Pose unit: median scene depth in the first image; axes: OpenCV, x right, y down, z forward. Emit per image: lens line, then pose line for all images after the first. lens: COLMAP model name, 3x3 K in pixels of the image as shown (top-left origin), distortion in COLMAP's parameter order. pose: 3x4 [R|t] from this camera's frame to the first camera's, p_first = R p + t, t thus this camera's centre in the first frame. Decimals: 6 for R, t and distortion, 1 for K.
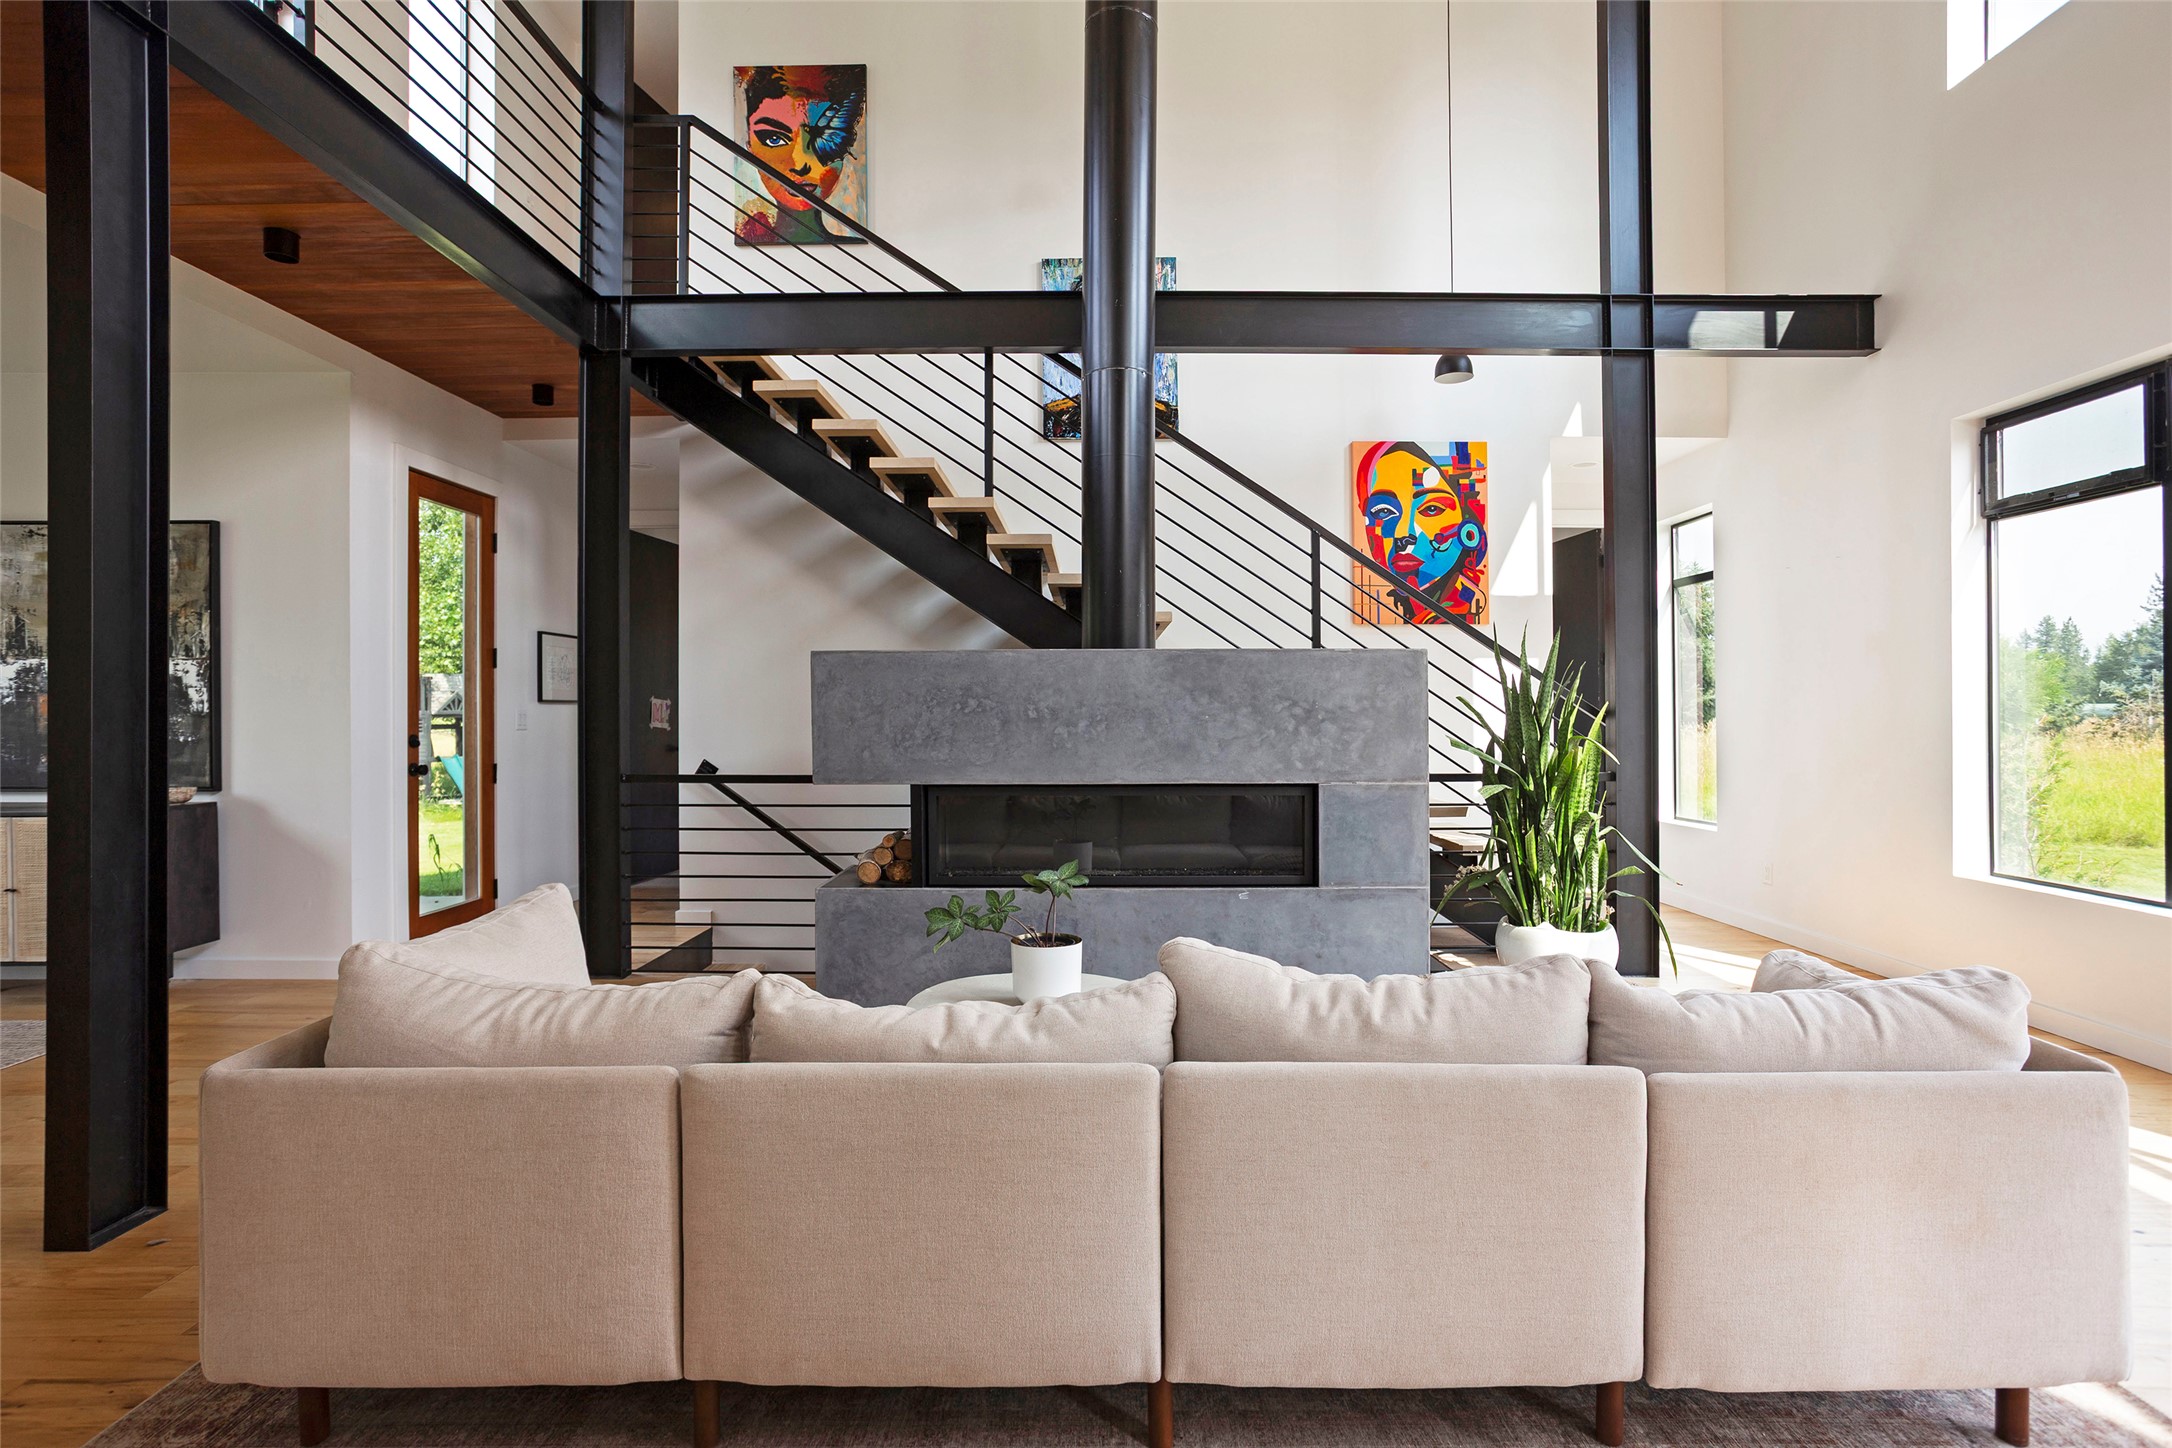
lens RADIAL K [[1096.8, 0, 1062.1], [0, 1096.8, 710.7], [0, 0, 1]] dist [-0.034410, 0.001638]
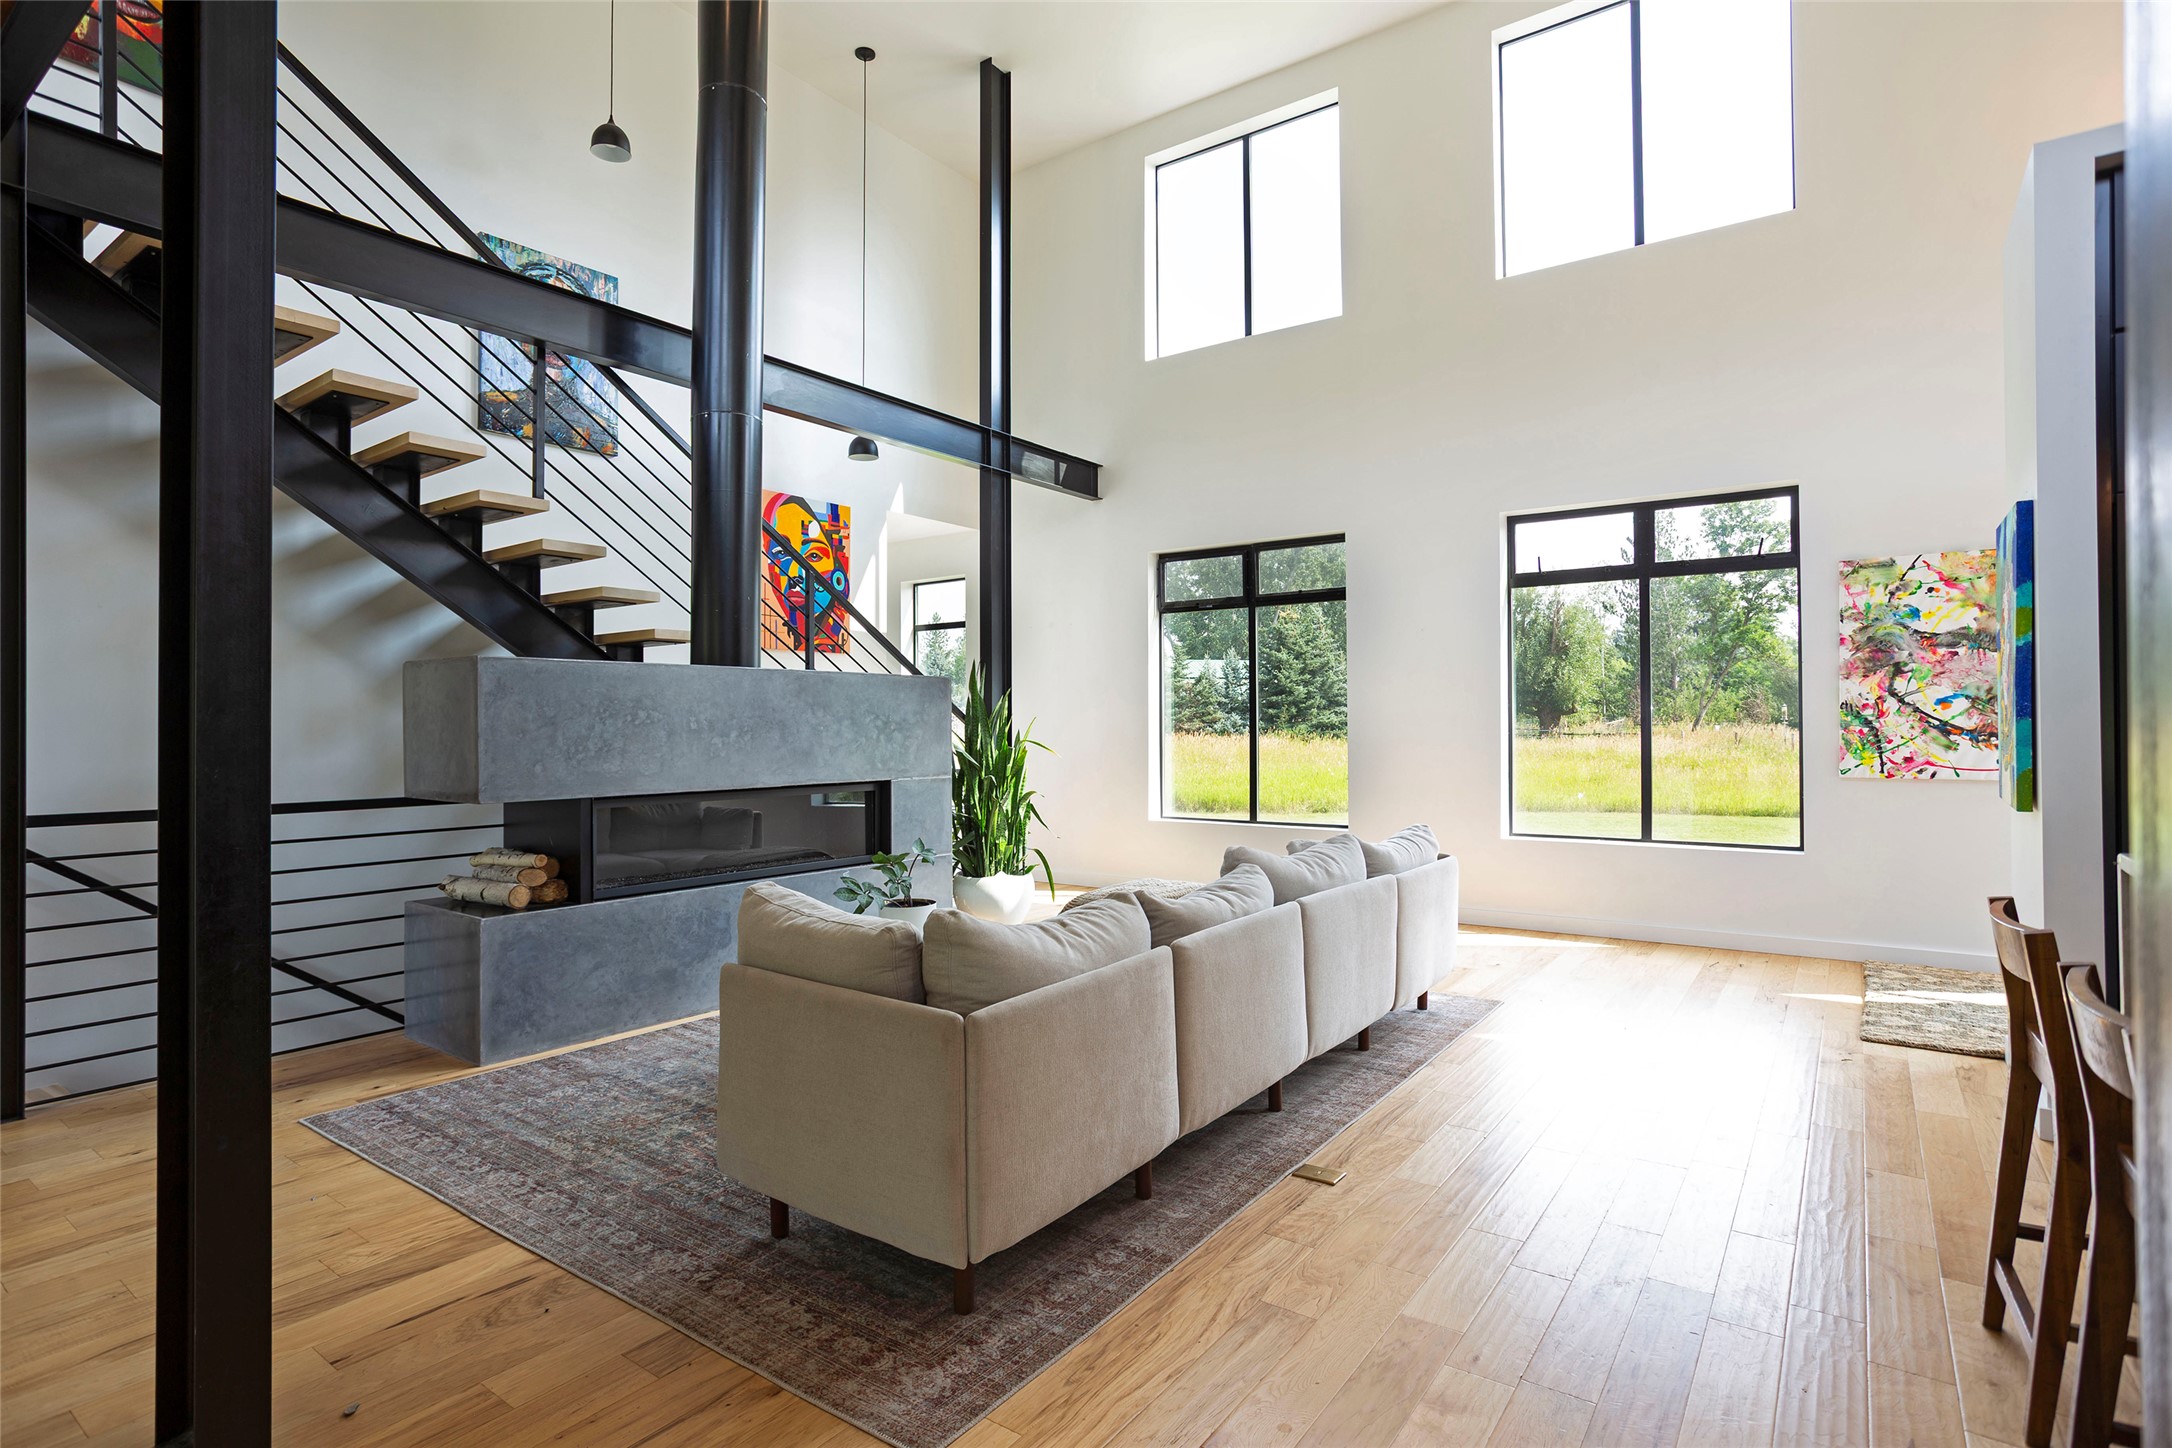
lens RADIAL K [[1096.6, 0, 1143.5], [0, 1096.6, 734.5], [0, 0, 1]] dist [-0.029107, 0.000000]
pose [[0.546460, -0.007602, 0.837451, -0.595944], [0.002060, 0.999968, 0.007733, 0.003977], [-0.837483, -0.002500, 0.546458, 0.050541]]
